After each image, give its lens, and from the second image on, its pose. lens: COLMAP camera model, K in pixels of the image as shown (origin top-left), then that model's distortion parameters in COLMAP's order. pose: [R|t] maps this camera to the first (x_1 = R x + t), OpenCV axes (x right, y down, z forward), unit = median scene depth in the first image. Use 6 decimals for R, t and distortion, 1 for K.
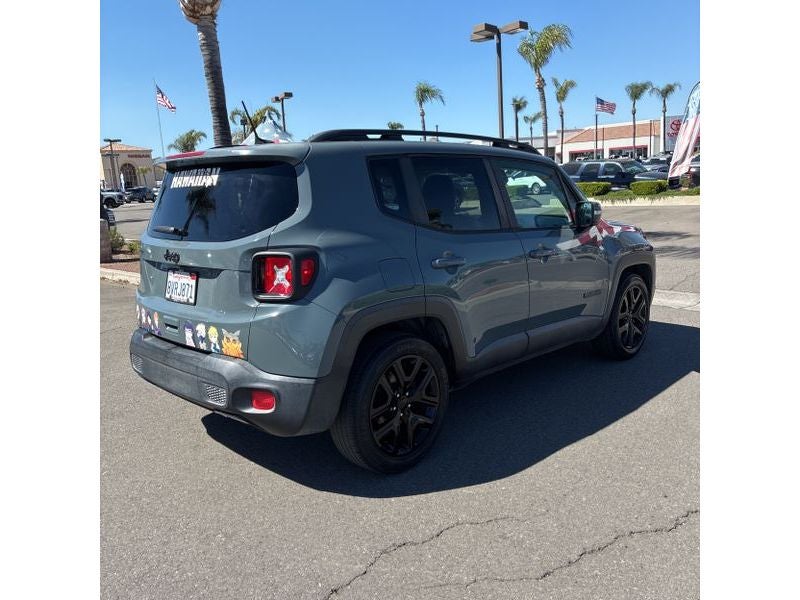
lens RADIAL K [[611.9, 0, 397.2], [0, 611.9, 299.4], [0, 0, 1]] dist [0.026406, -0.024911]
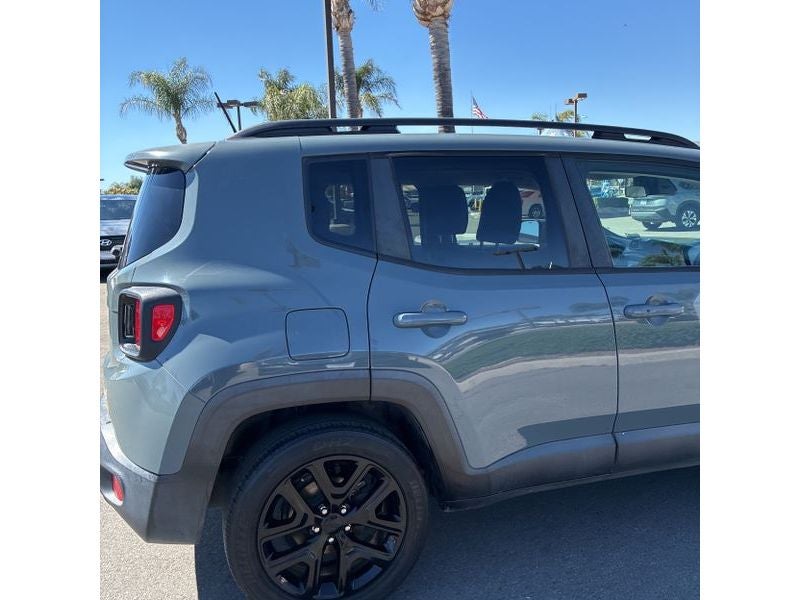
lens RADIAL K [[611.9, 0, 400.5], [0, 611.9, 291.8], [0, 0, 1]] dist [0.026406, -0.024911]
pose [[0.886464, 0.078289, -0.456128, 0.314953], [-0.087190, 0.996191, 0.001534, -0.079024], [0.454510, 0.038410, 0.889913, 0.373702]]
